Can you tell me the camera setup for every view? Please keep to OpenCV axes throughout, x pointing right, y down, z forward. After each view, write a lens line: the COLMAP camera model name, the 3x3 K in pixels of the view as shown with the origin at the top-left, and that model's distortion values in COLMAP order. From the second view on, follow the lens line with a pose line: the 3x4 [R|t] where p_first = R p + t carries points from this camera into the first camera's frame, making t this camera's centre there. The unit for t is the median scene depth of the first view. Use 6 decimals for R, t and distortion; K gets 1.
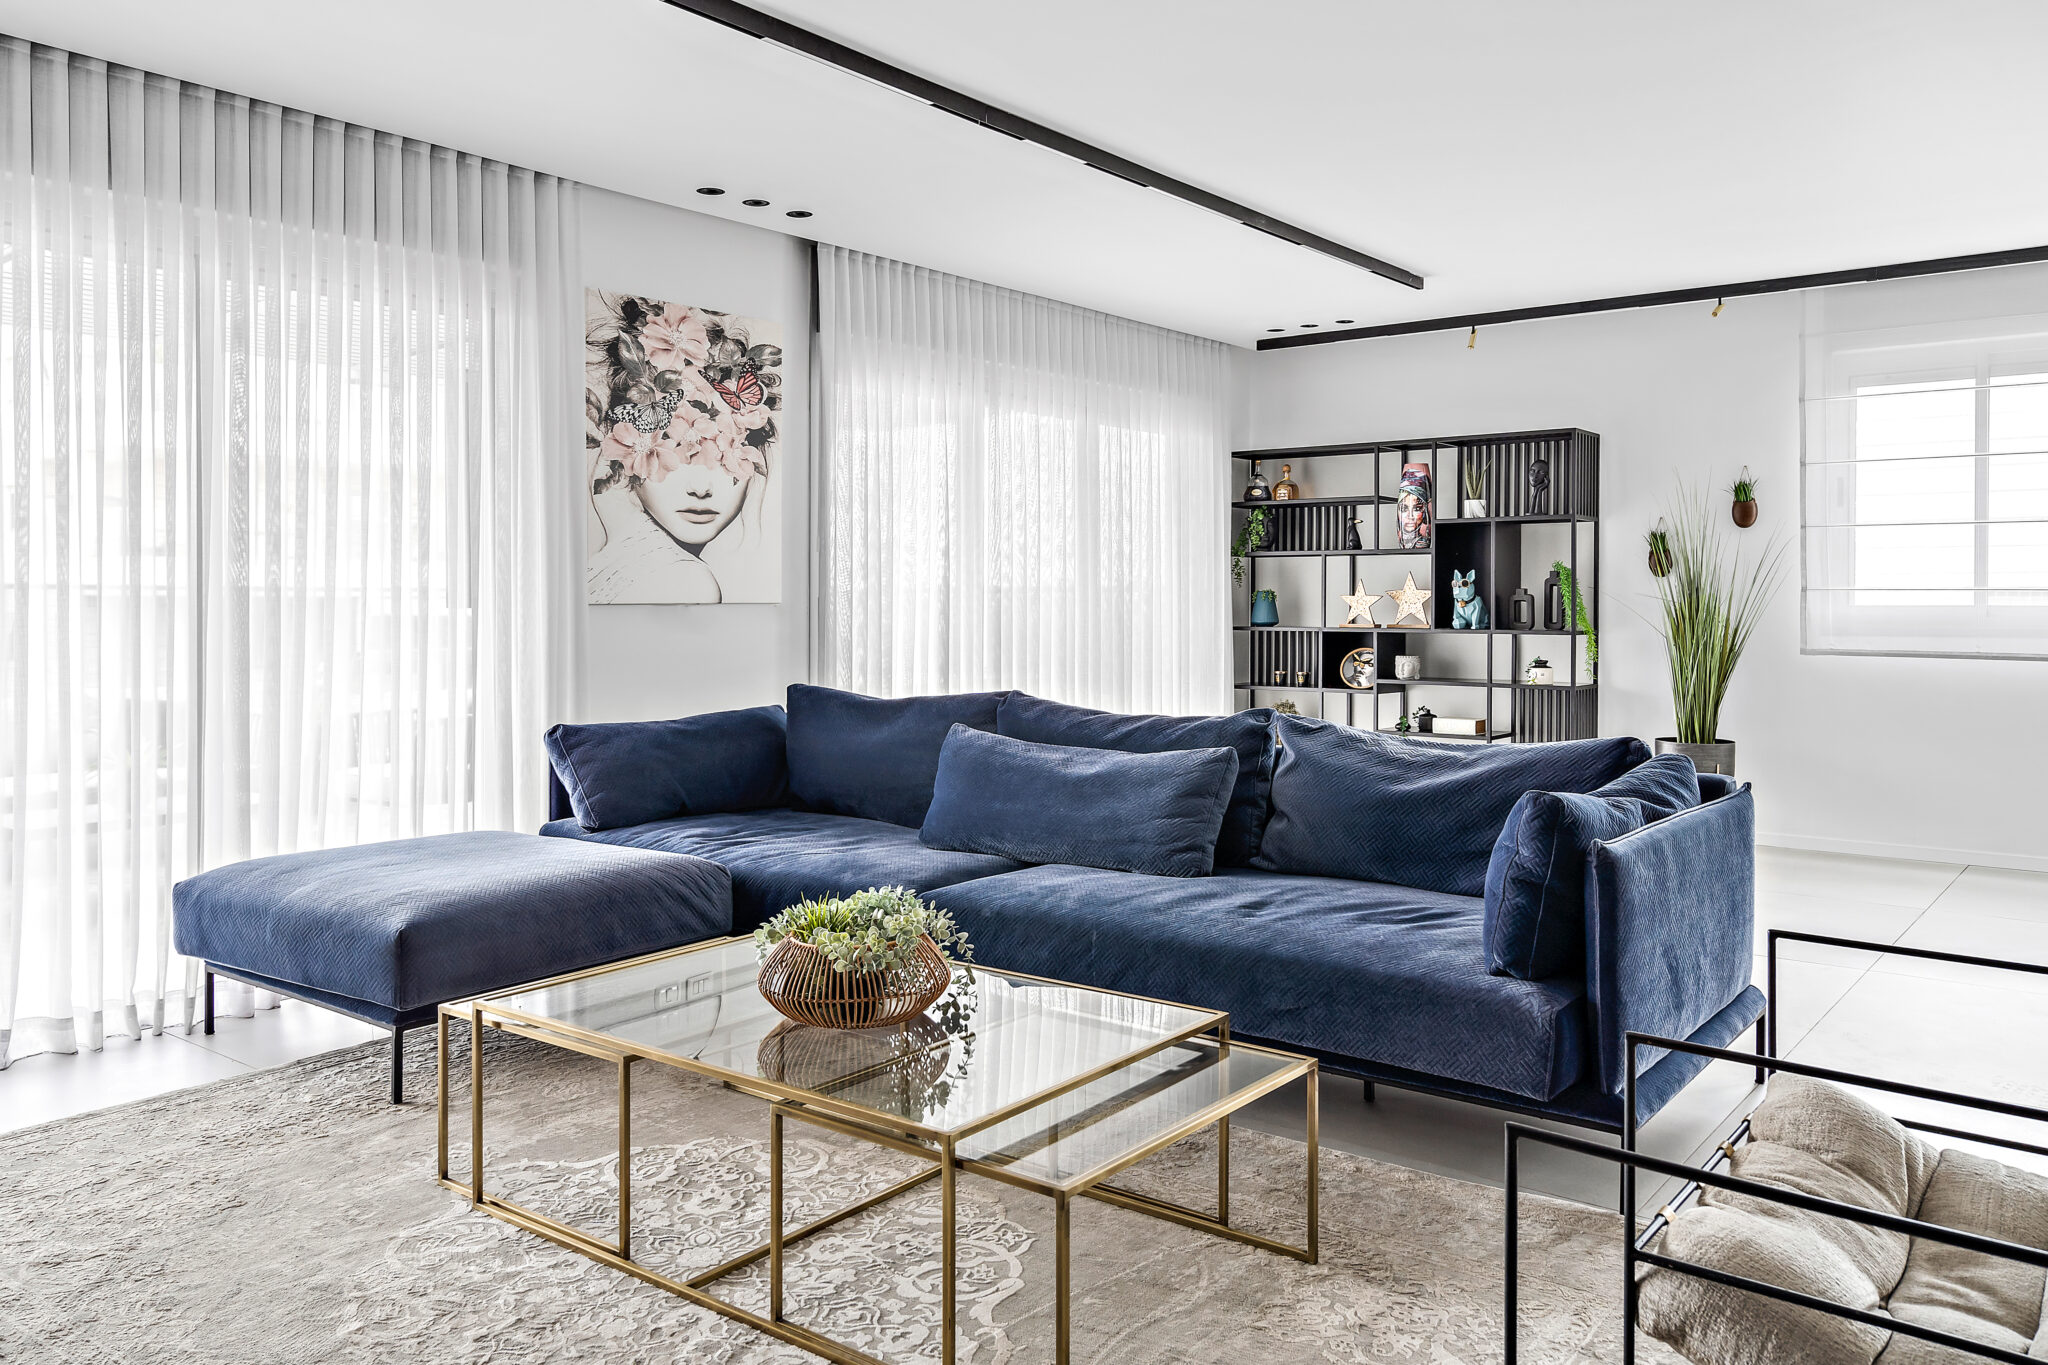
lens RADIAL K [[1478.0, 0, 981.4], [0, 1478.0, 625.3], [0, 0, 1]] dist [0.010520, -0.000296]
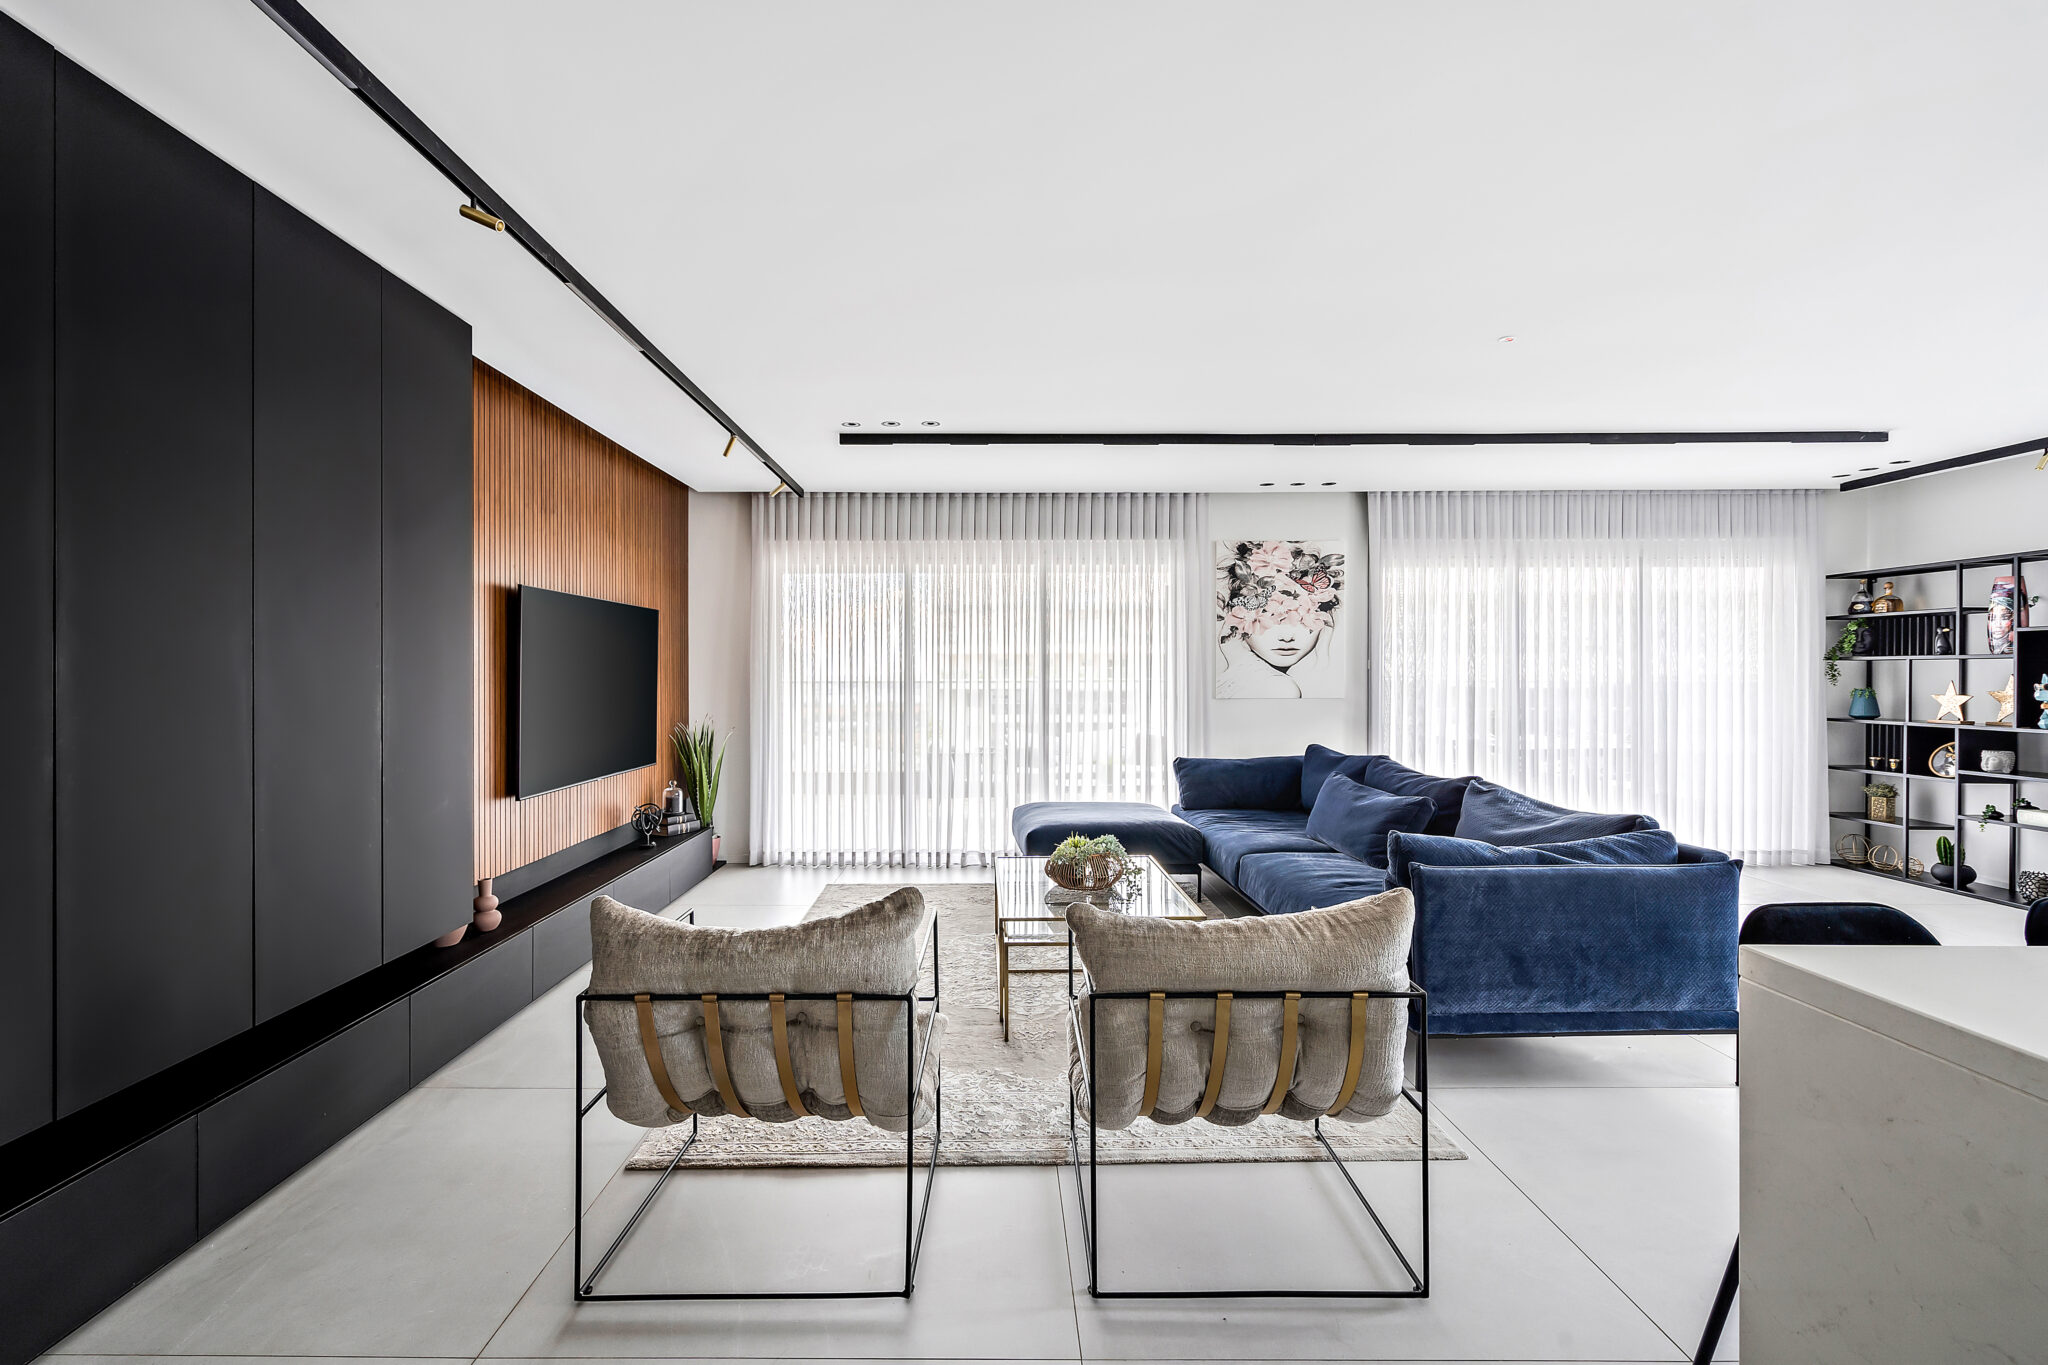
lens RADIAL K [[941.2, 0, 1009.7], [0, 941.2, 677.9], [0, 0, 1]] dist [-0.004673, -0.000382]
pose [[0.626452, 0.002287, -0.779457, 0.512983], [-0.012147, 0.999903, -0.006829, -0.027957], [0.779366, 0.013746, 0.626418, -0.018459]]
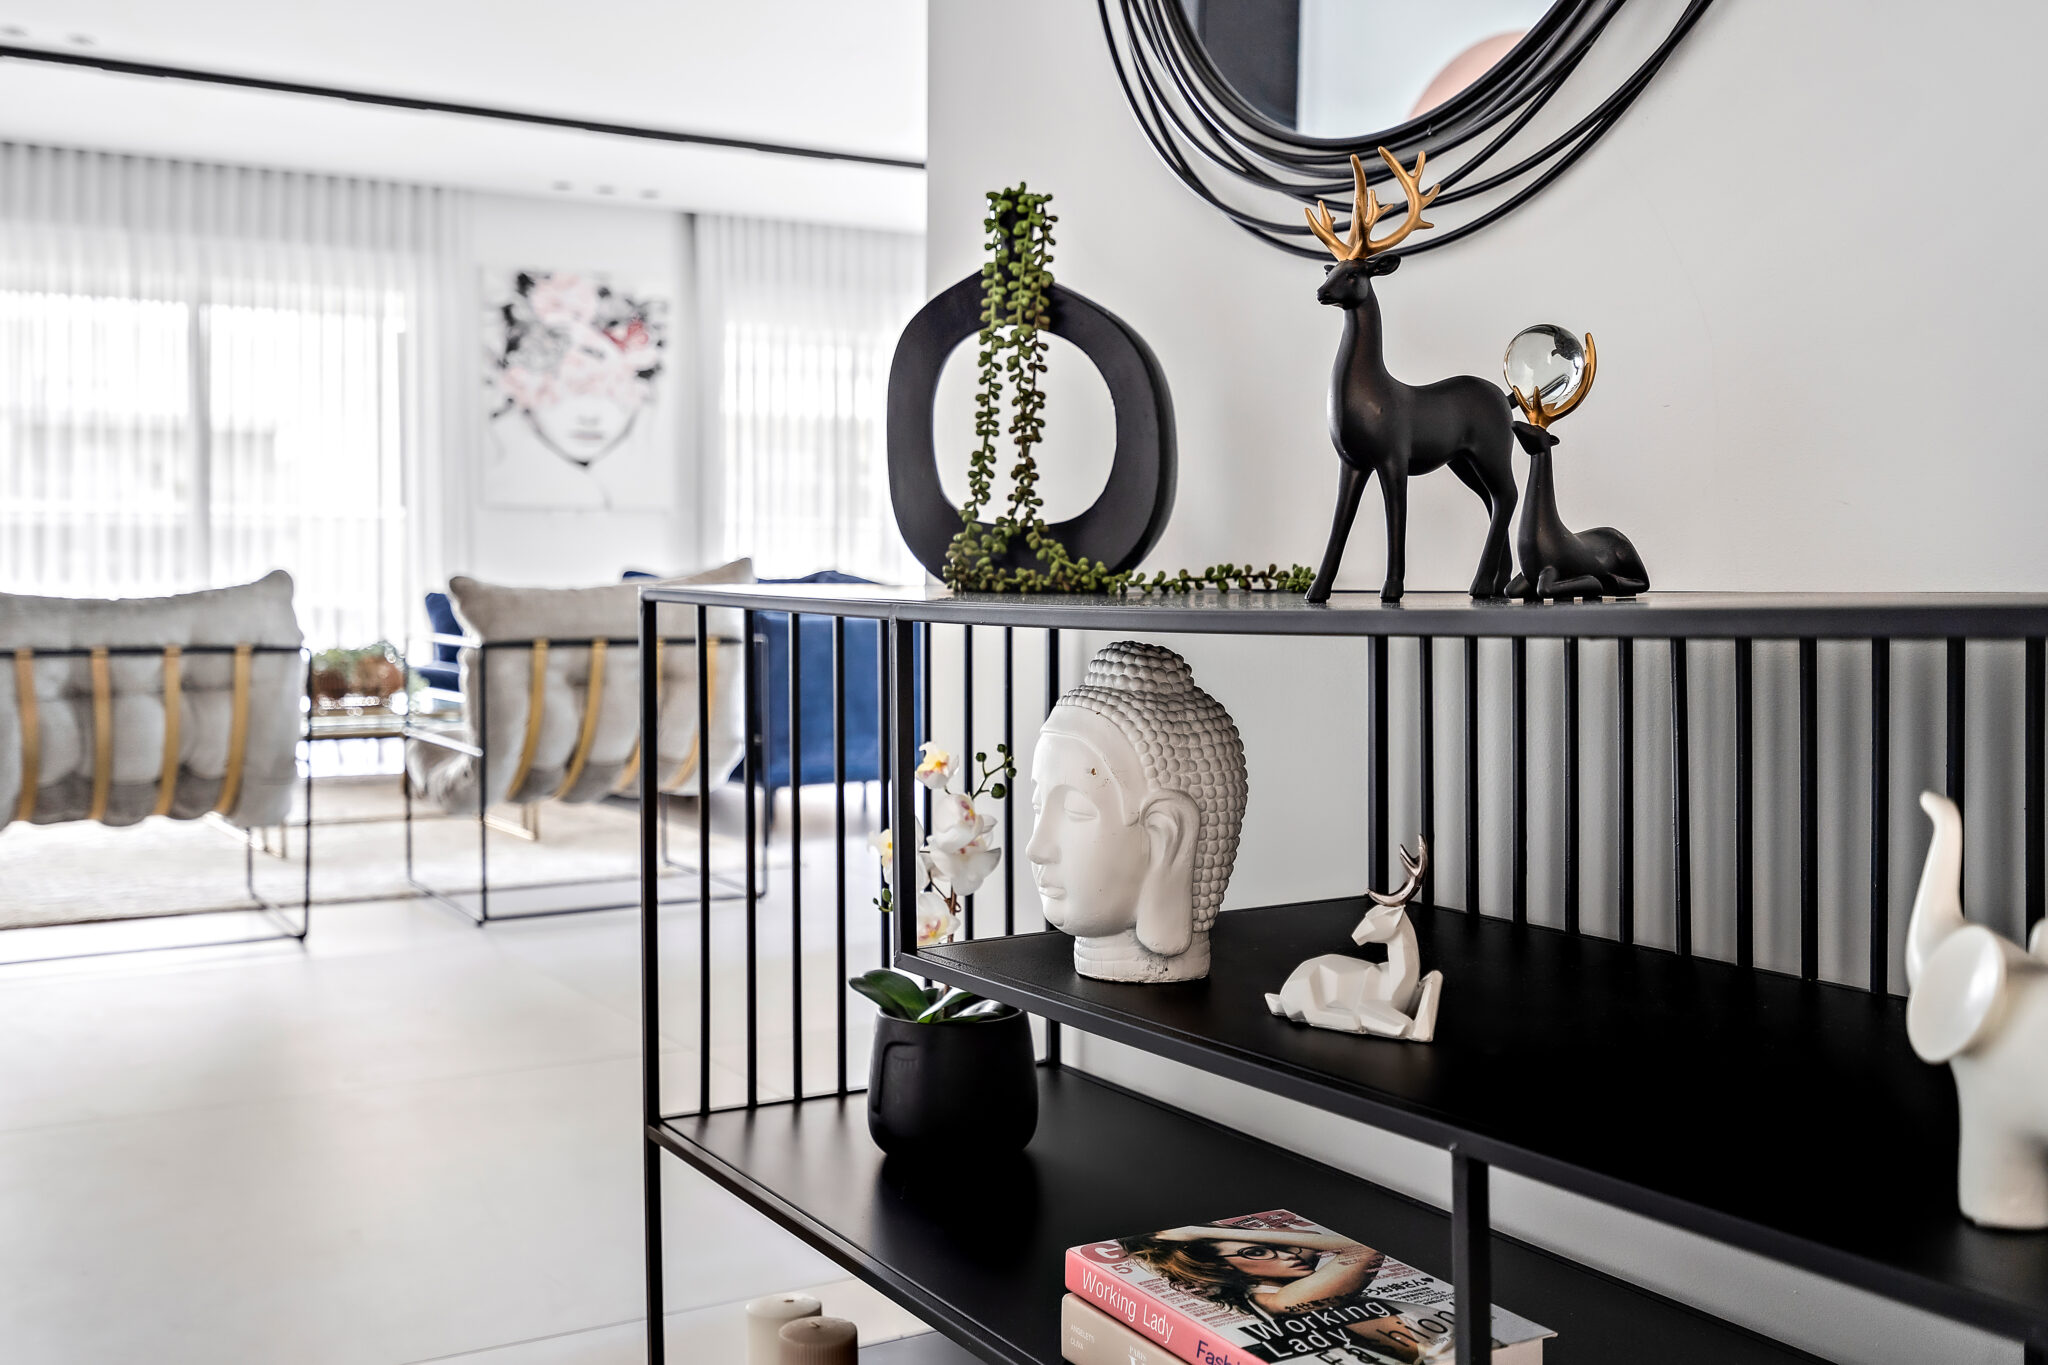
lens RADIAL K [[1982.5, 0, 1029.7], [0, 1982.5, 675.1], [0, 0, 1]] dist [-0.016747, 0.000000]
pose [[0.936220, 0.022567, -0.350690, 0.753134], [-0.012565, 0.999448, 0.030769, 0.071100], [0.351190, -0.024400, 0.935986, -0.452086]]
